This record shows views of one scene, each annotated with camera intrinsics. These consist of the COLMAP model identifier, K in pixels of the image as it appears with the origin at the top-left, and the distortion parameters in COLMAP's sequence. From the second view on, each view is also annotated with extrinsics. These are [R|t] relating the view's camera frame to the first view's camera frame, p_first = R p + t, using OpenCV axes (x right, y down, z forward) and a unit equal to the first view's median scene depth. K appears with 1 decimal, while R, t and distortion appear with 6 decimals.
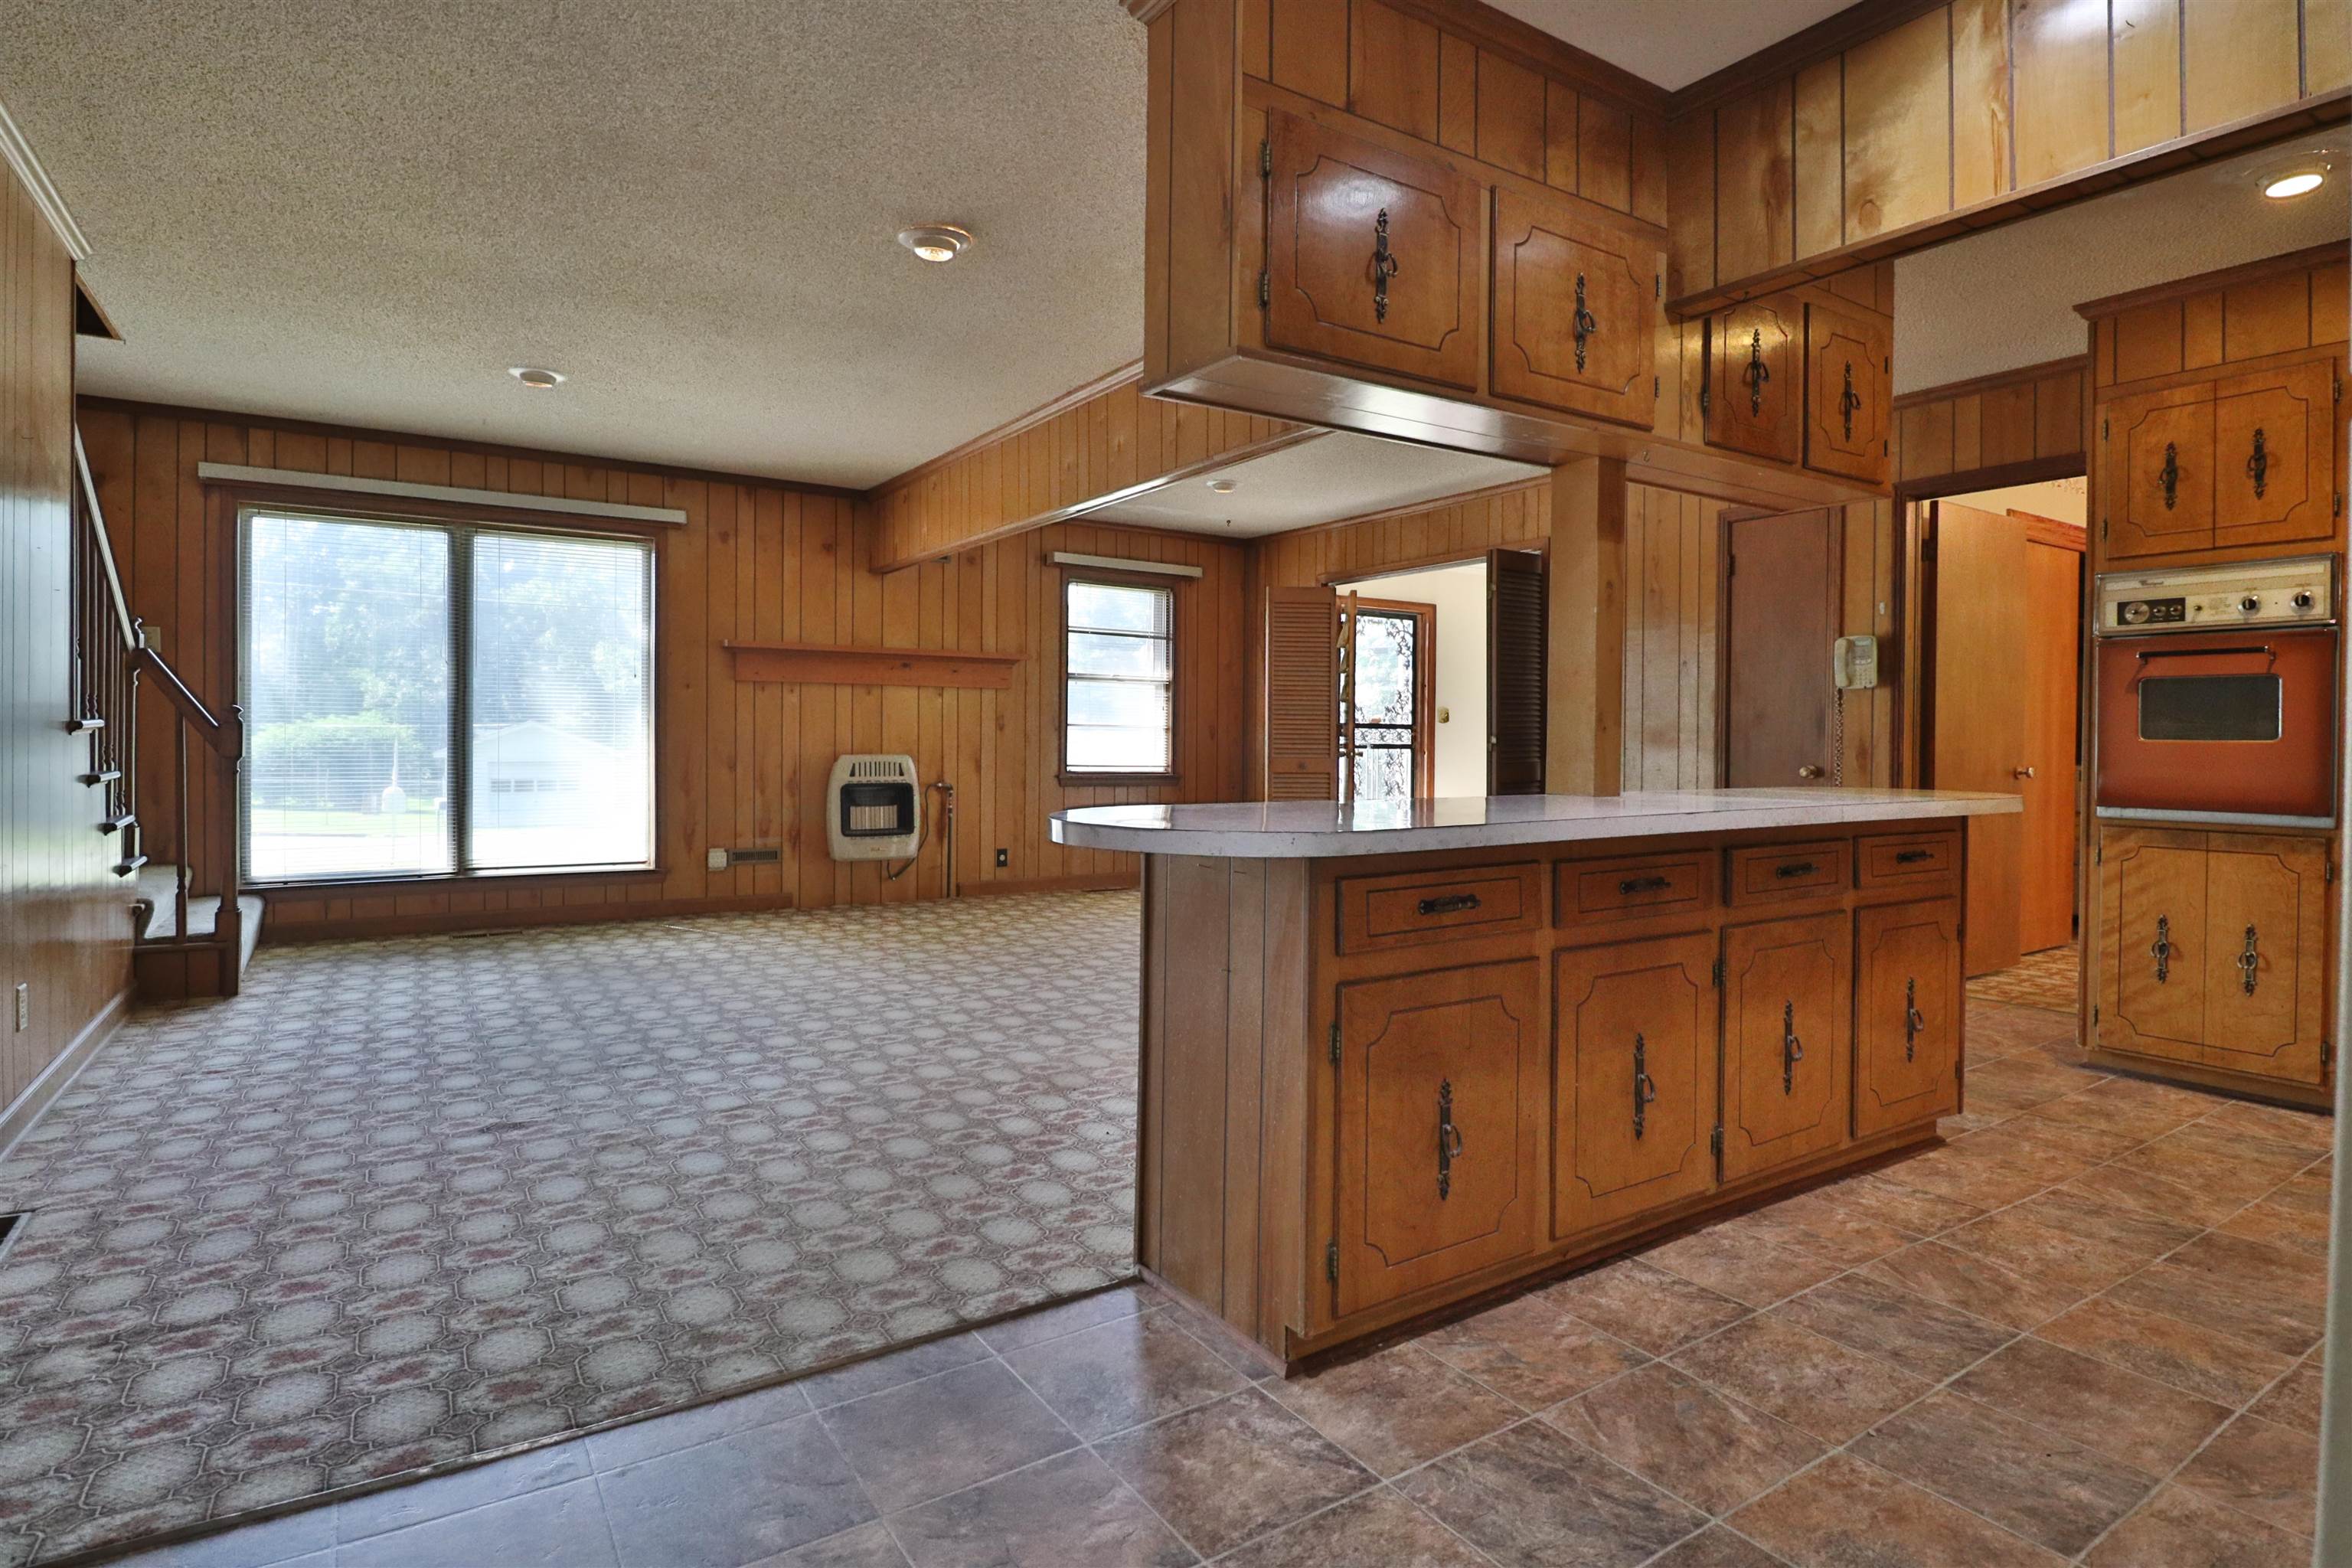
lens RADIAL K [[1216.1, 0, 1195.7], [0, 1216.1, 746.9], [0, 0, 1]] dist [0.003546, -0.015098]
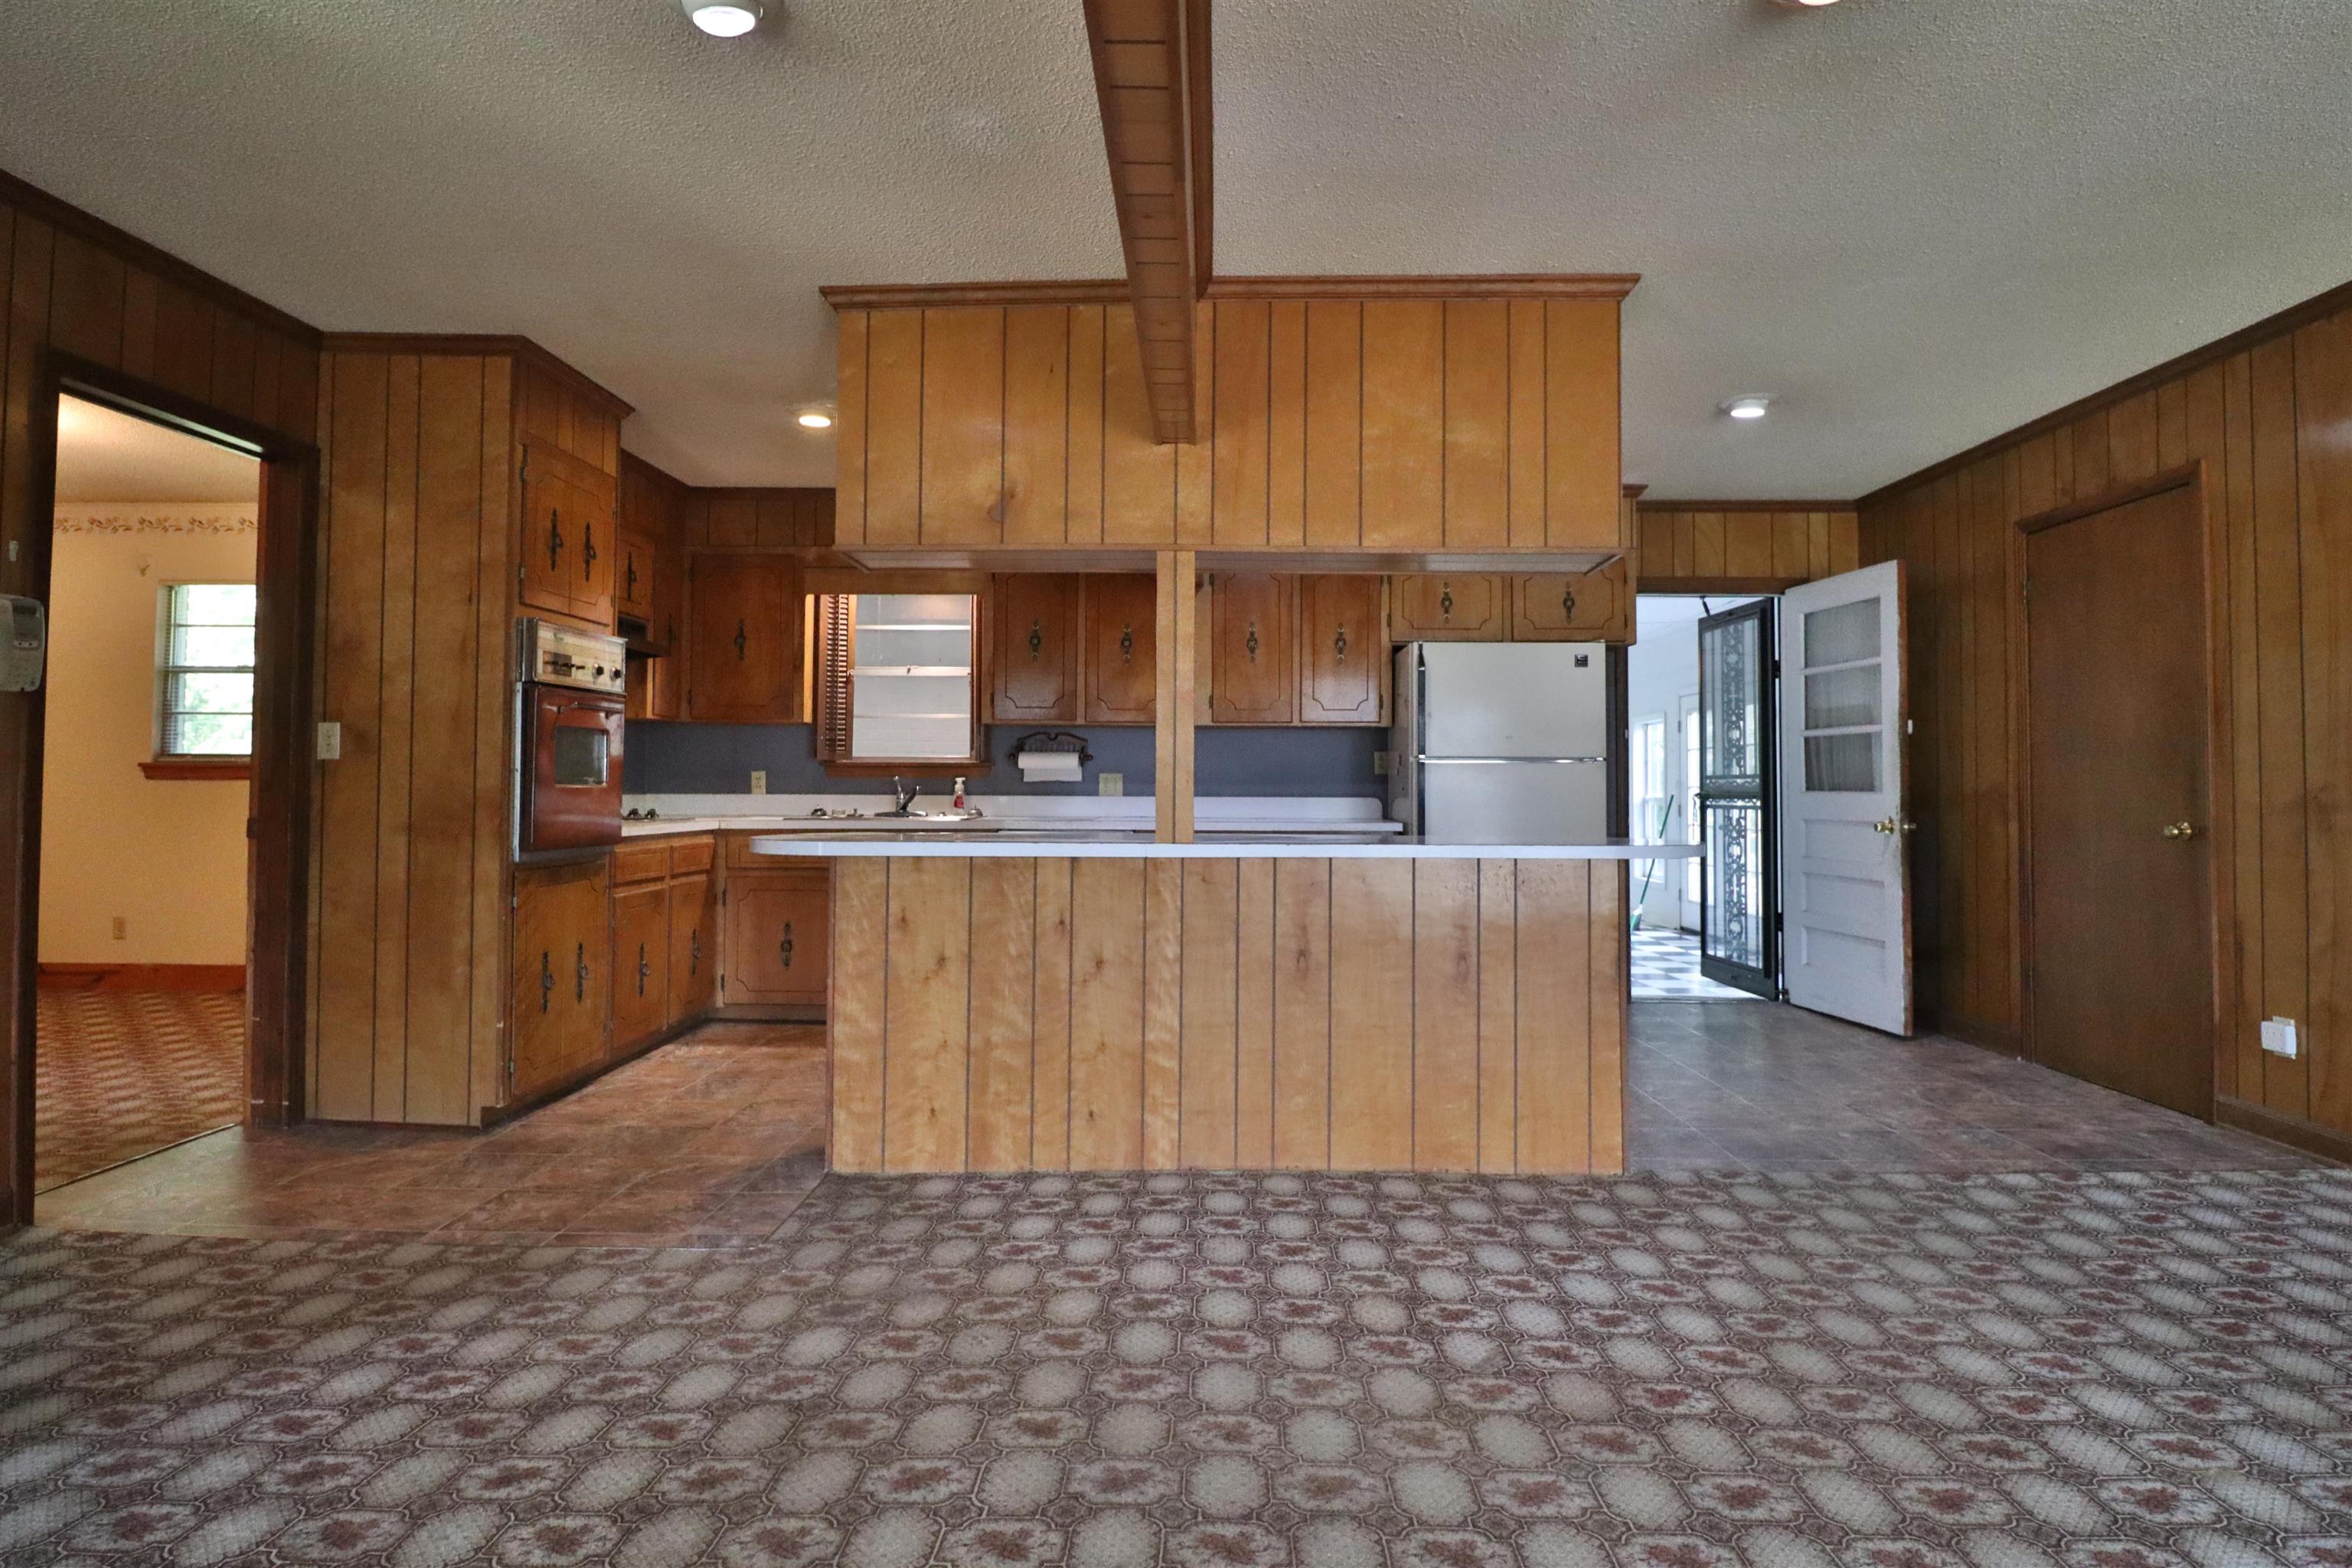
lens RADIAL K [[1216.1, 0, 1195.7], [0, 1216.1, 746.9], [0, 0, 1]] dist [0.003546, -0.015098]
pose [[-0.823843, 0.005230, 0.566794, -0.193225], [-0.007391, 0.999773, -0.019968, -0.015195], [-0.566770, -0.020639, -0.823617, 1.088384]]
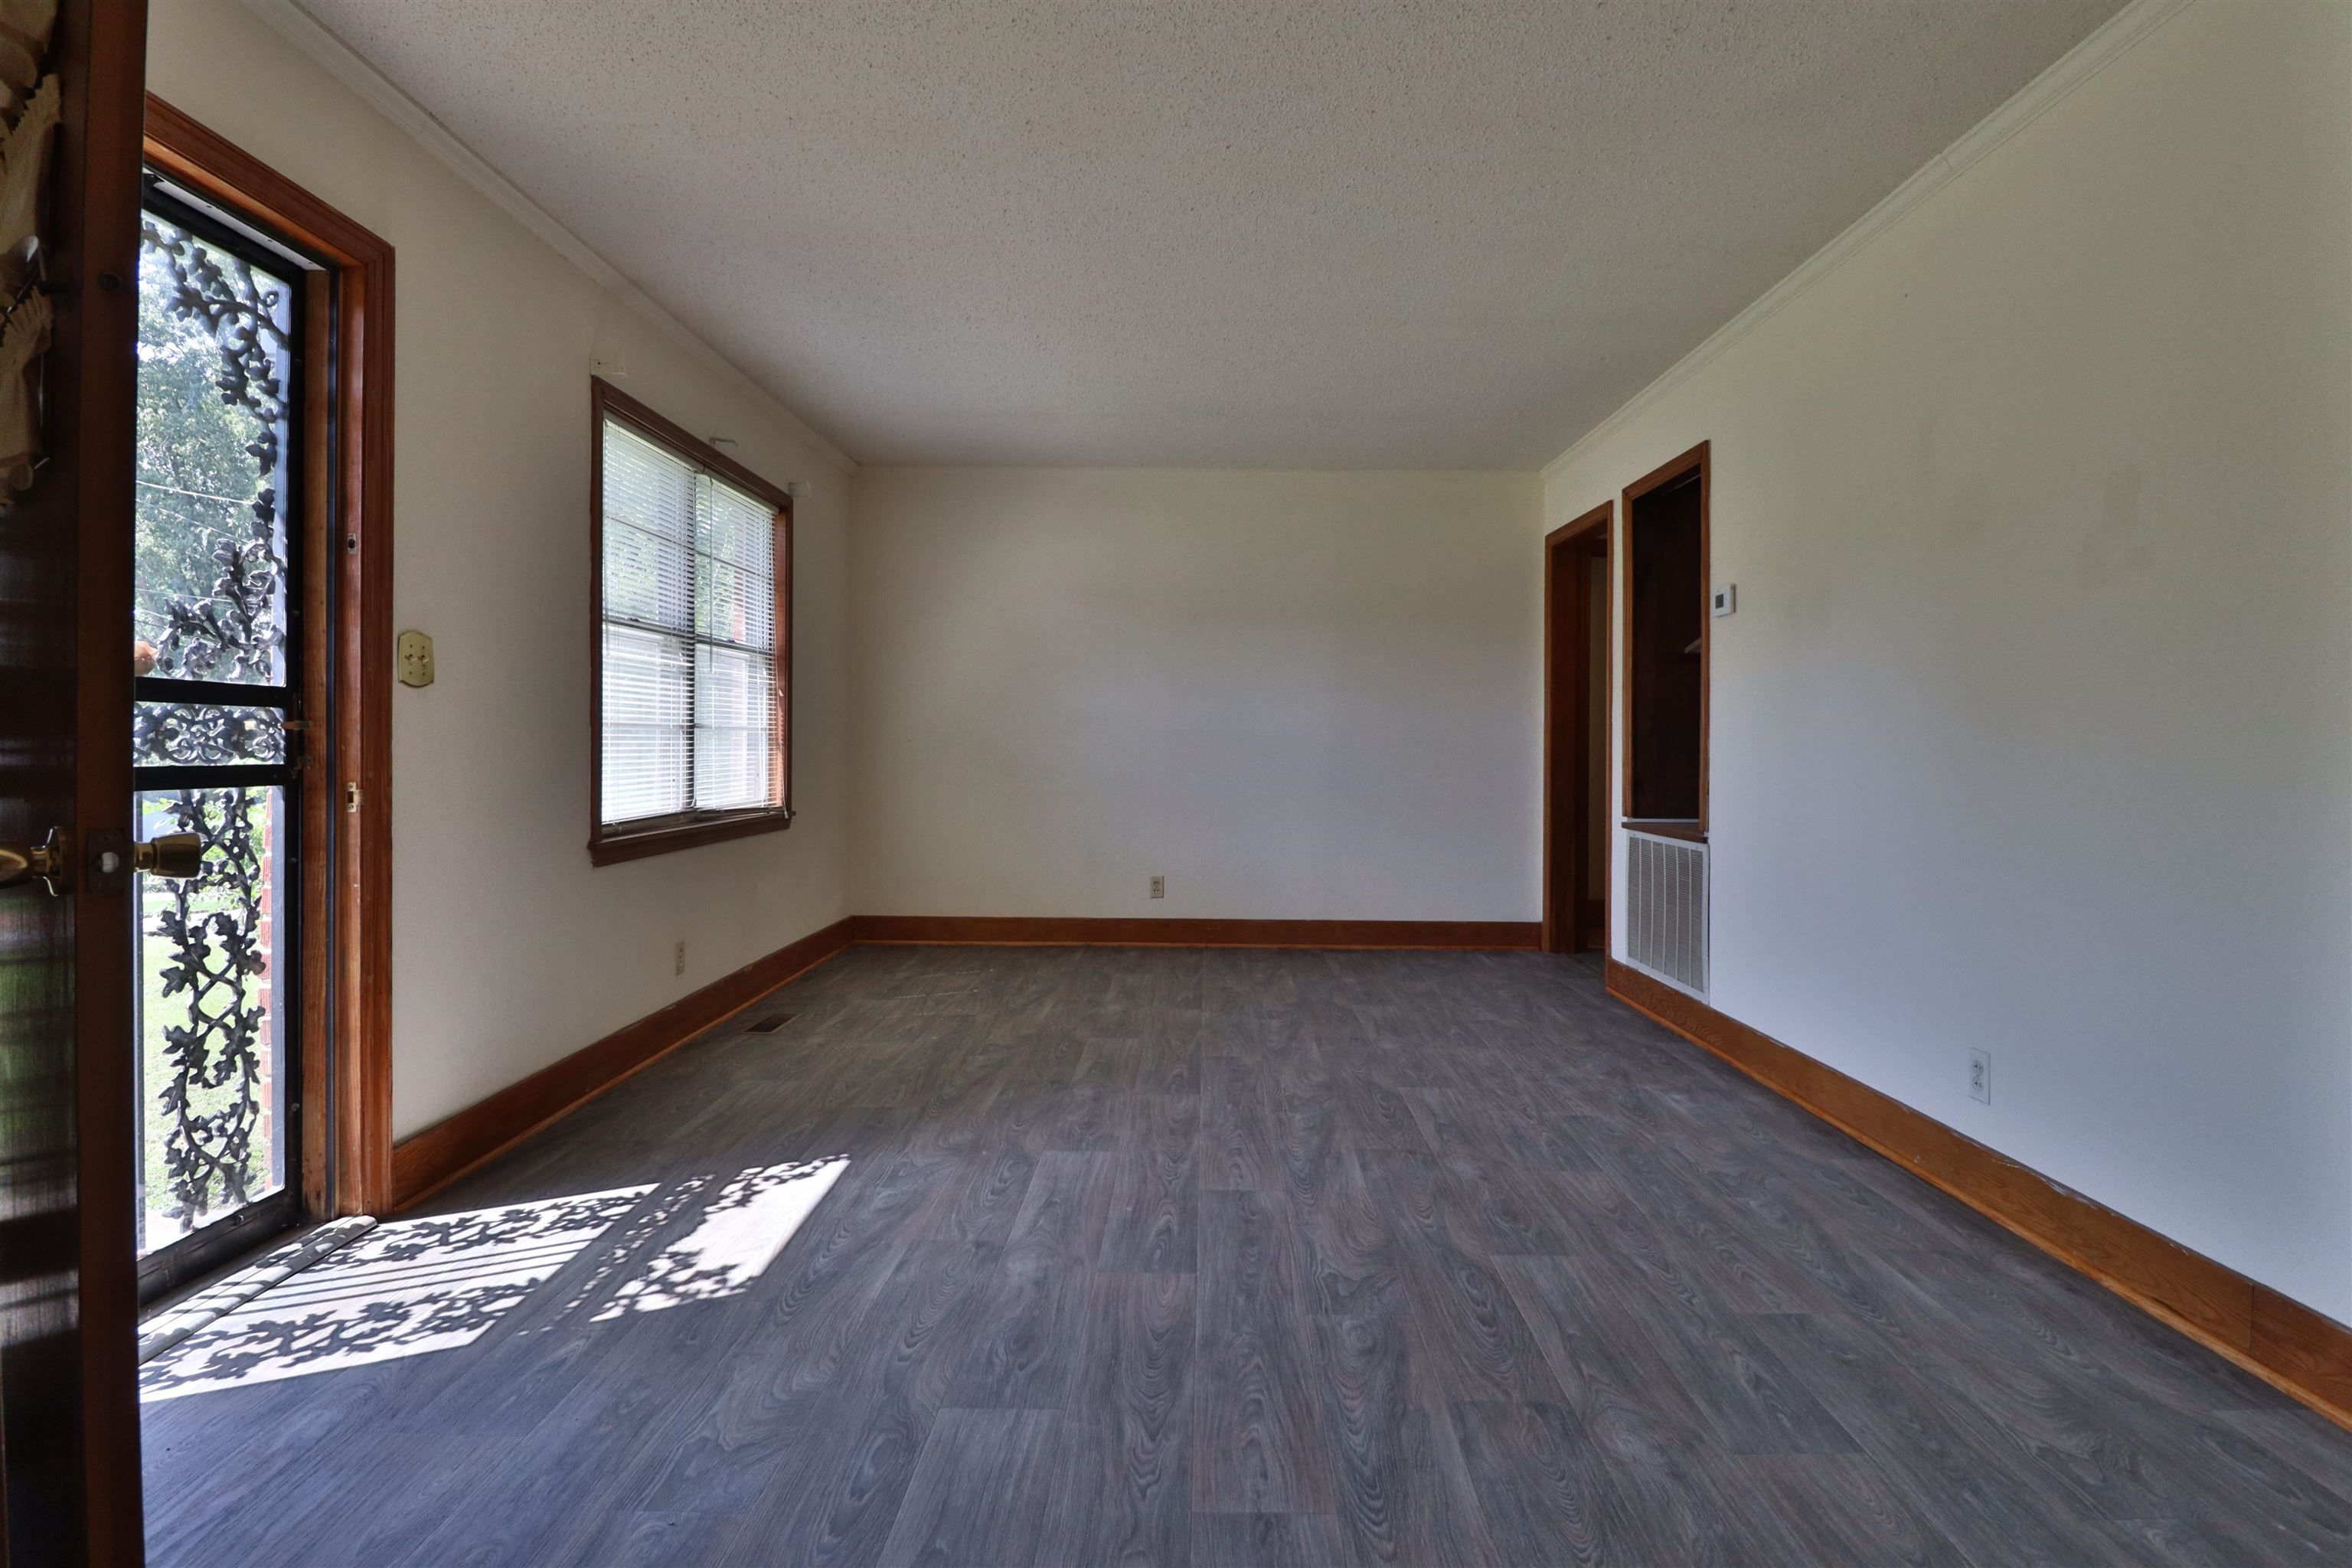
lens RADIAL K [[1188.9, 0, 1084.2], [0, 1188.9, 745.7], [0, 0, 1]] dist [-0.000752, -0.000203]
pose [[0.629754, -0.007276, 0.776761, 0.163138], [0.008489, 0.999961, 0.002484, -0.010248], [-0.776749, 0.005030, 0.629791, 1.315430]]
